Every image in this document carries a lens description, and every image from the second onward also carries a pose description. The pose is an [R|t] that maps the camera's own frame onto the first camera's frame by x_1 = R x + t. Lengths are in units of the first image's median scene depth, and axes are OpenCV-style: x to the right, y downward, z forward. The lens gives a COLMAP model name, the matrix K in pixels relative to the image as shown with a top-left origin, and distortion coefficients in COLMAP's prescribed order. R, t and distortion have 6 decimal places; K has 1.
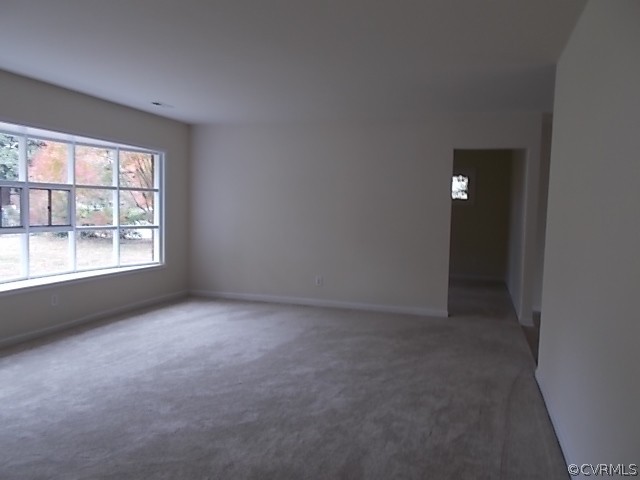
lens RADIAL K [[491.3, 0, 321.2], [0, 491.3, 239.4], [0, 0, 1]] dist [0.012148, -0.019113]
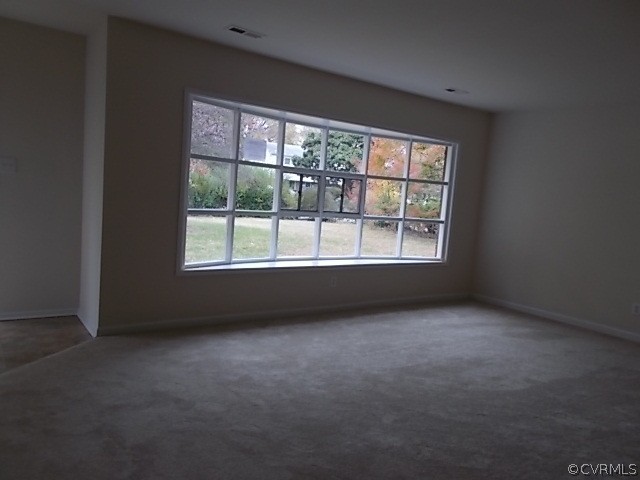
lens RADIAL K [[491.3, 0, 318.1], [0, 491.3, 241.5], [0, 0, 1]] dist [0.012148, -0.019113]
pose [[0.800503, 0.100146, -0.590903, 0.058212], [-0.096120, 0.994631, 0.038356, -0.001420], [0.591571, 0.026093, 0.805830, 0.130860]]
